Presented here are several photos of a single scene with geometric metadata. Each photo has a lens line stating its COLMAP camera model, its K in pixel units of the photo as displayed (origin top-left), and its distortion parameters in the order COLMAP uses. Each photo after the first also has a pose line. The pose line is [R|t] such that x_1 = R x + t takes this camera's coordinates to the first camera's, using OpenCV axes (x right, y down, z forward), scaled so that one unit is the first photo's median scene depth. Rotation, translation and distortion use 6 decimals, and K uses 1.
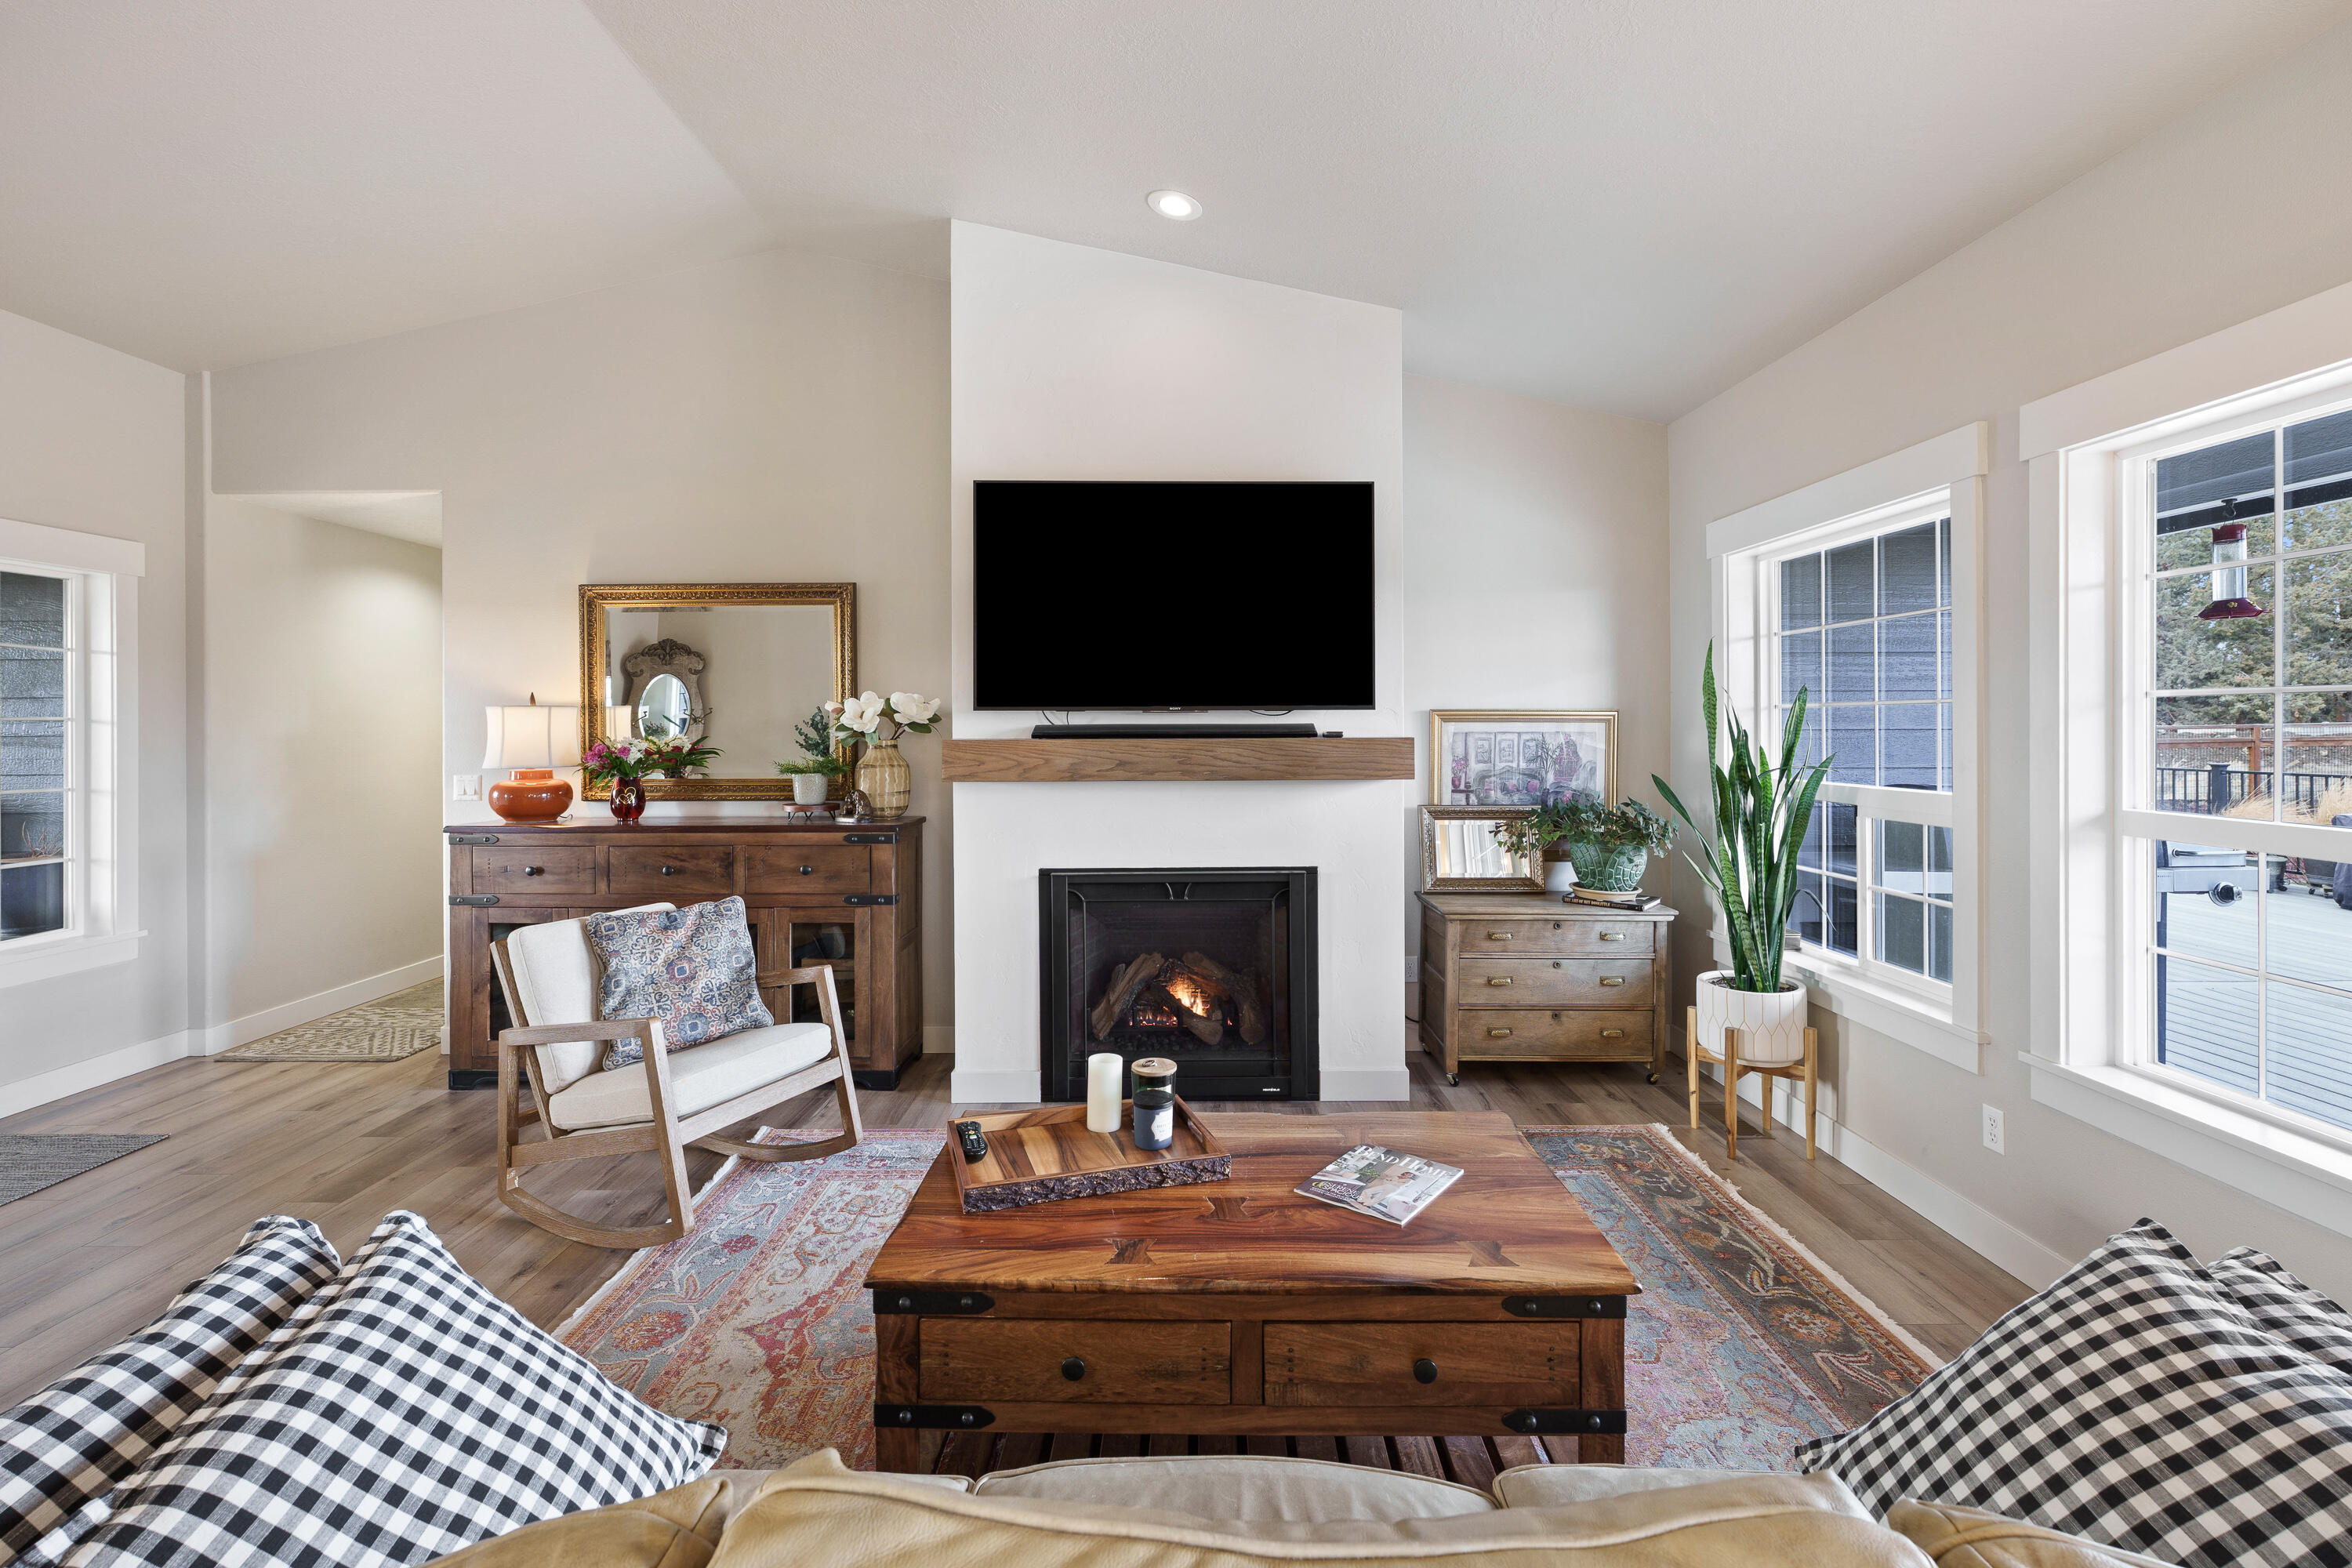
lens RADIAL K [[1063.5, 0, 1171.7], [0, 1063.5, 729.4], [0, 0, 1]] dist [-0.002112, 0.000002]
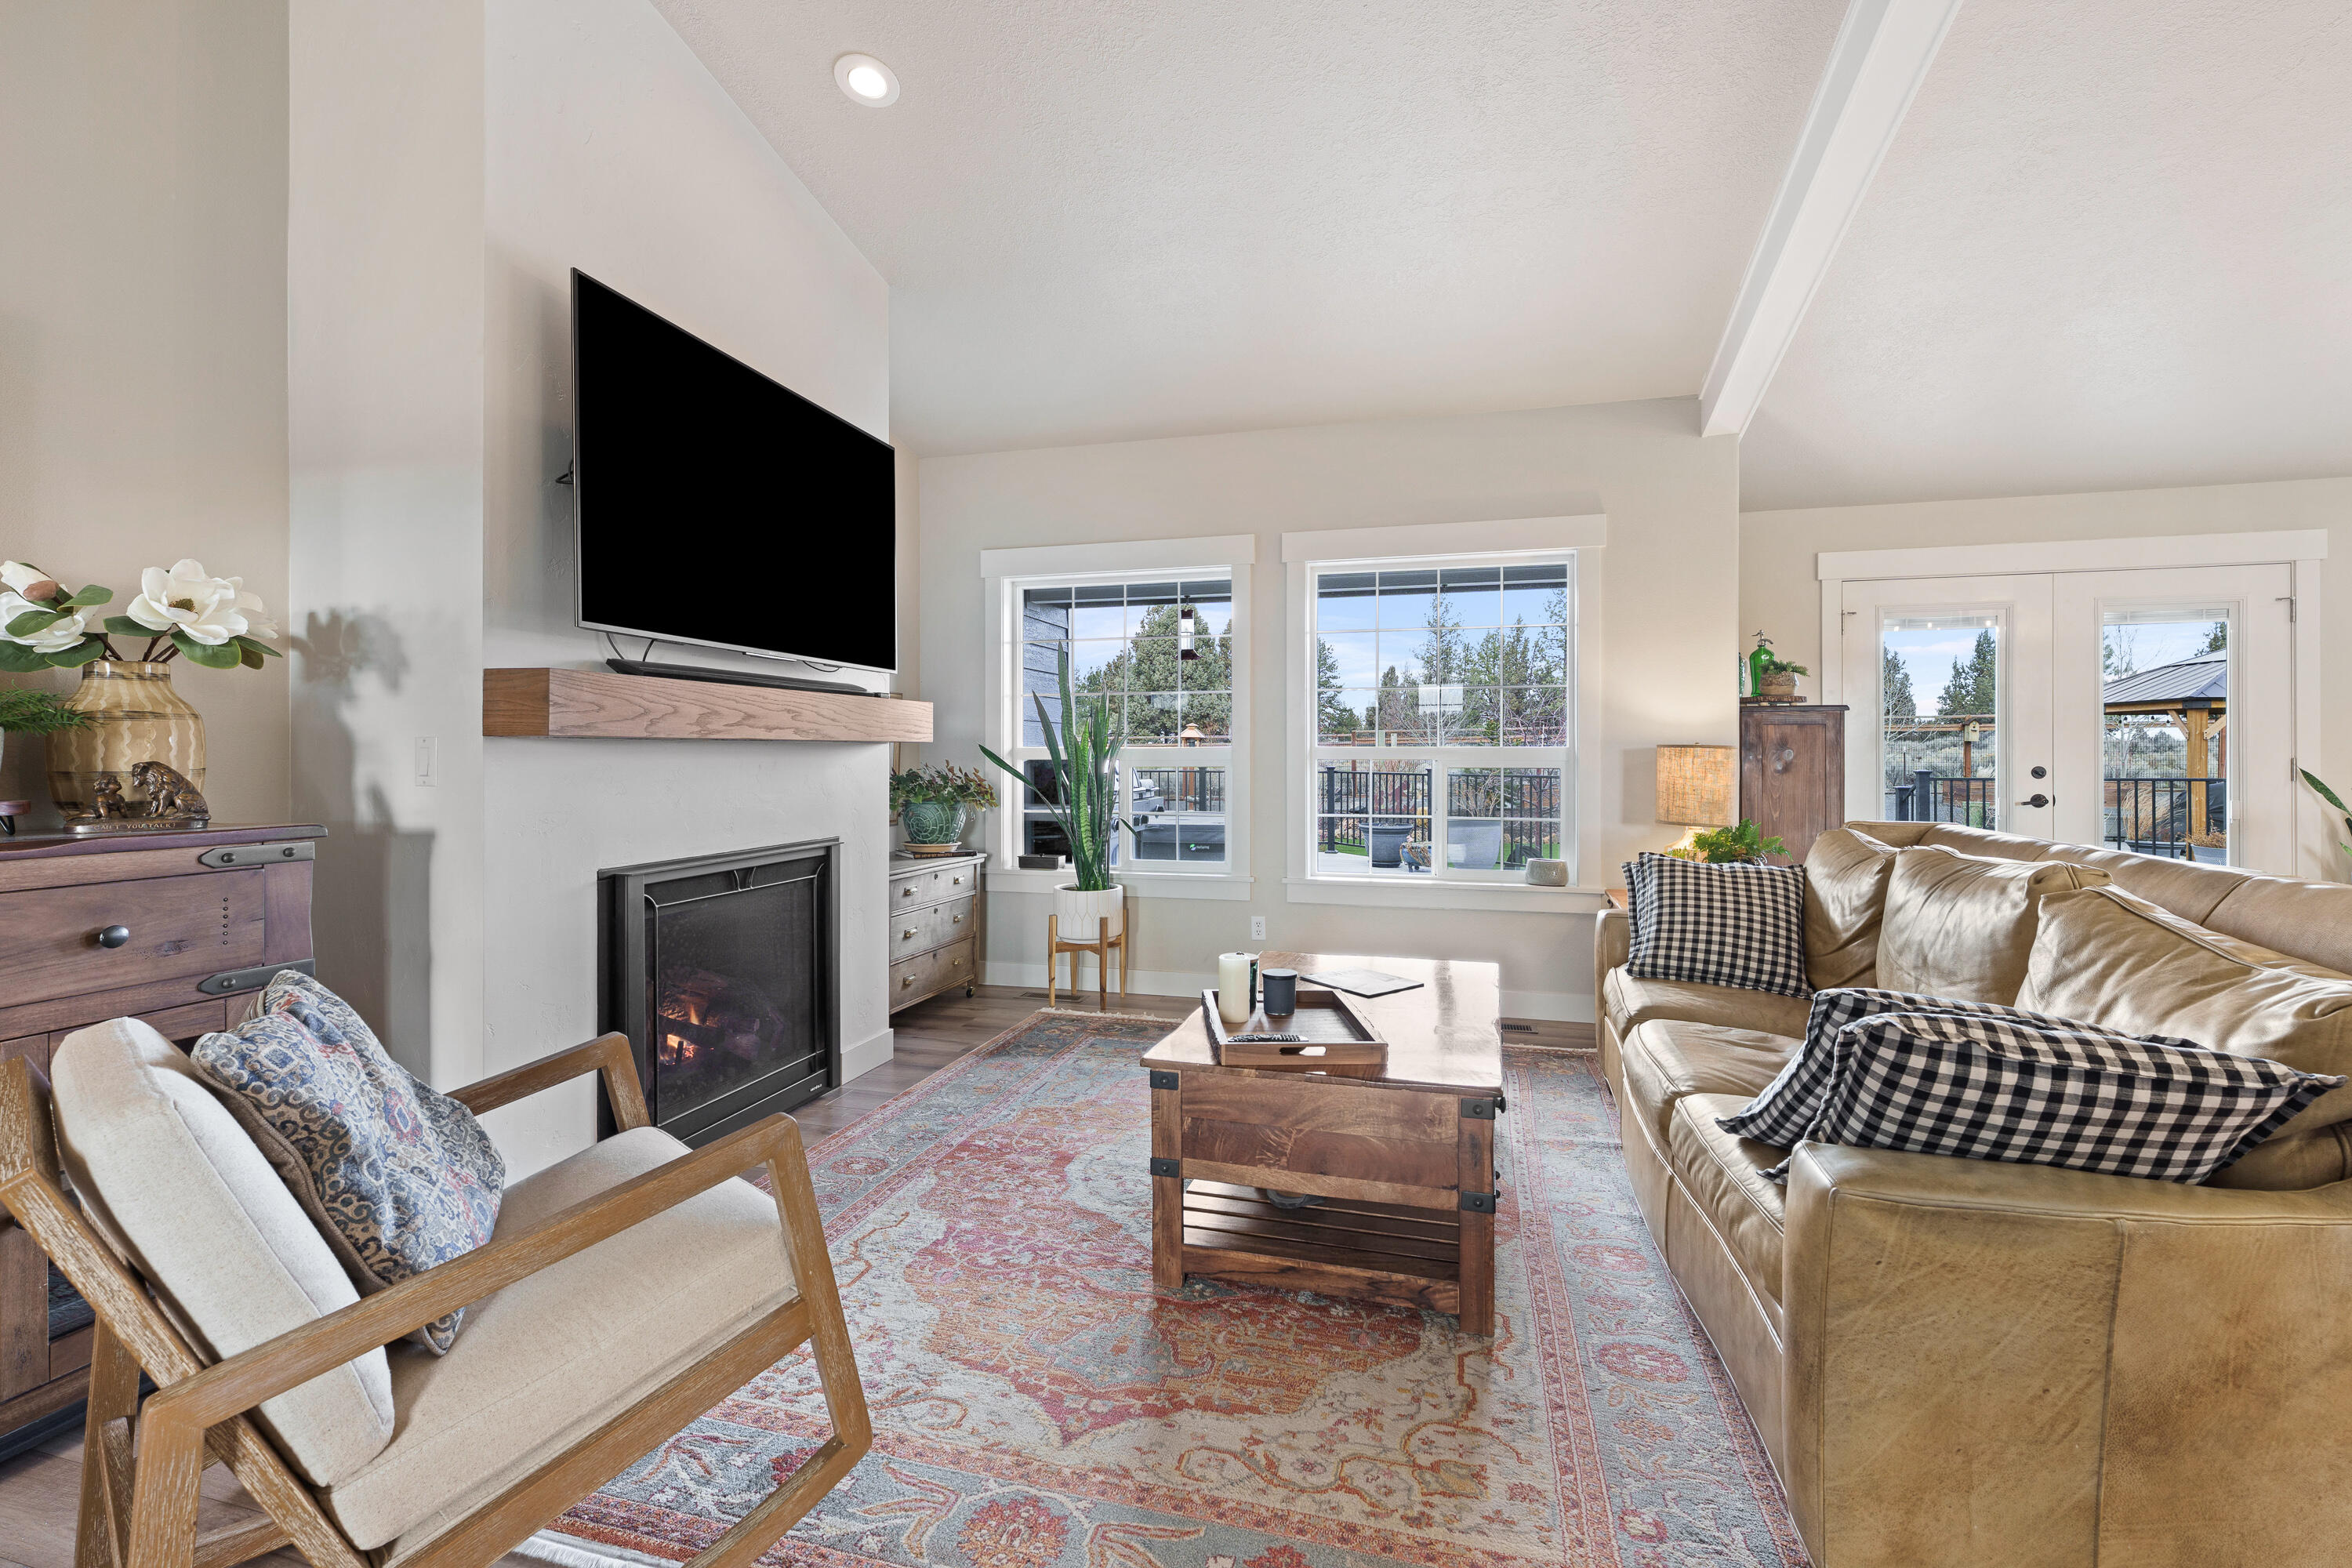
lens RADIAL K [[1036.9, 0, 1171.8], [0, 1036.9, 761.5], [0, 0, 1]] dist [-0.006845, 0.000049]
pose [[0.261770, -0.002139, 0.965128, -0.683355], [0.007554, 0.999971, 0.000167, 0.065478], [-0.965101, 0.007247, 0.261779, 0.483677]]
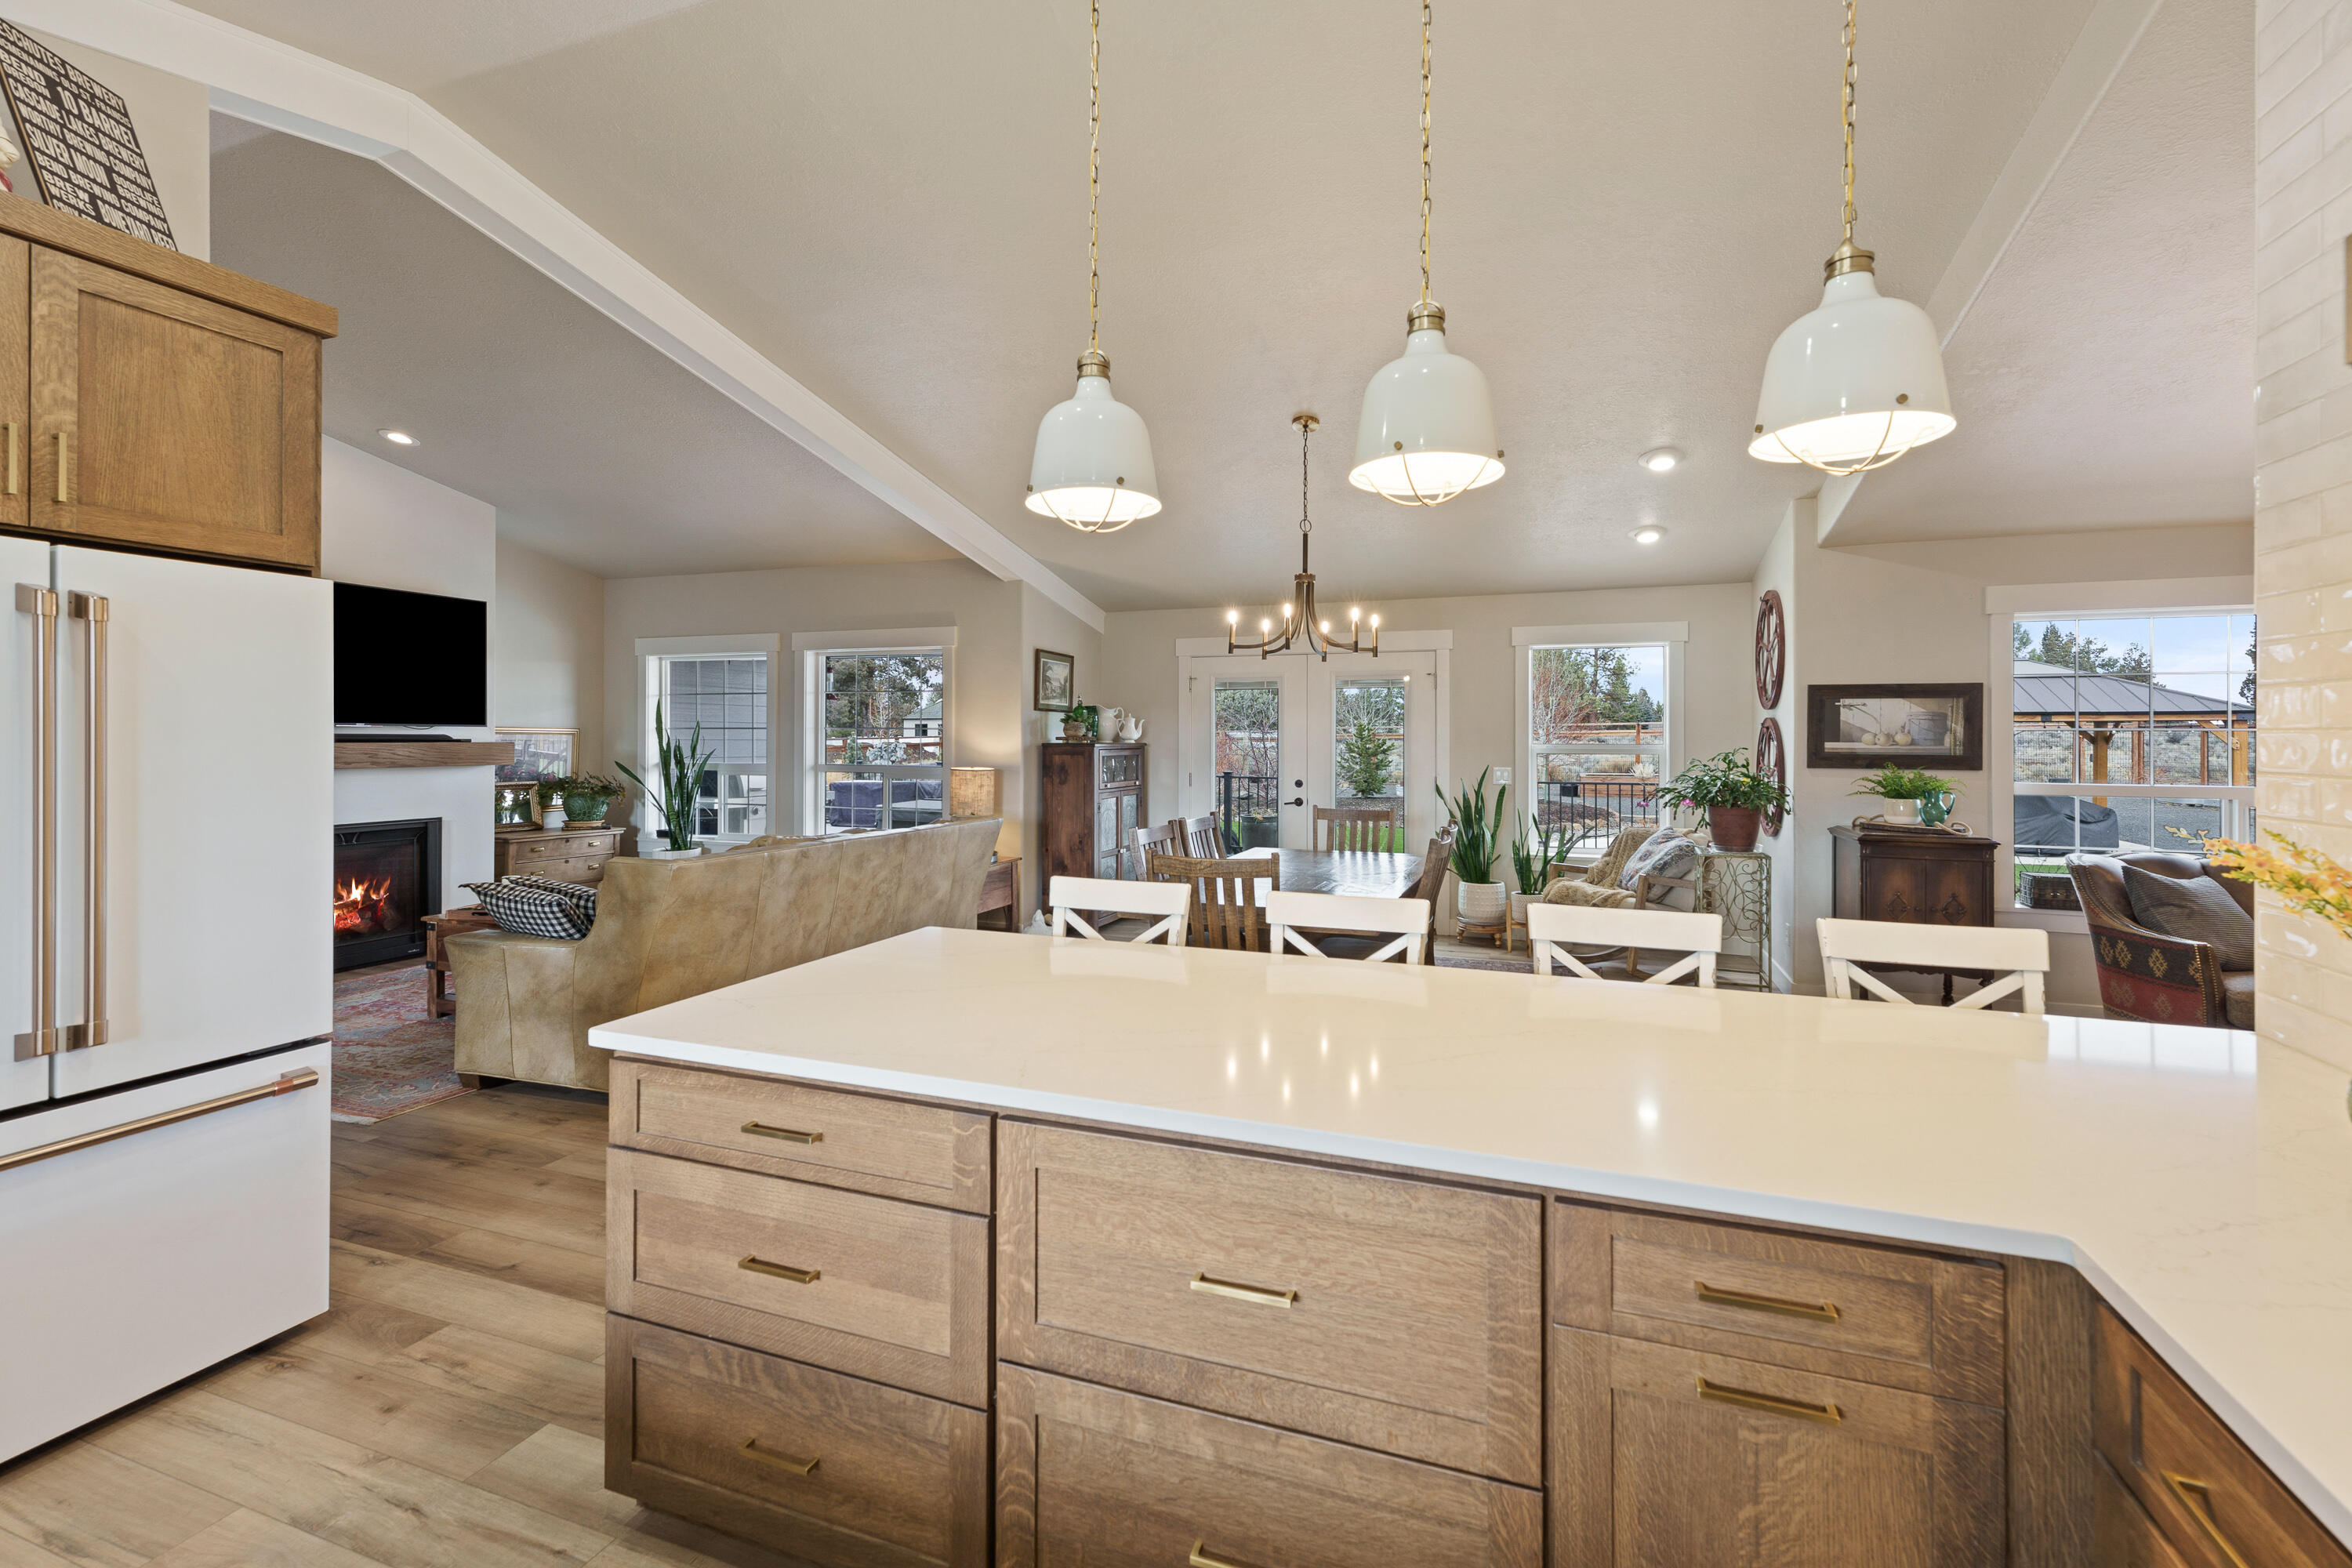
lens RADIAL K [[964.3, 0, 1200.0], [0, 964.3, 743.7], [0, 0, 1]] dist [0.002851, 0.000287]
pose [[0.308042, 0.004515, 0.951362, -0.991878], [0.000501, 0.999988, -0.004909, 0.018040], [-0.951373, 0.001989, 0.308036, -0.661326]]
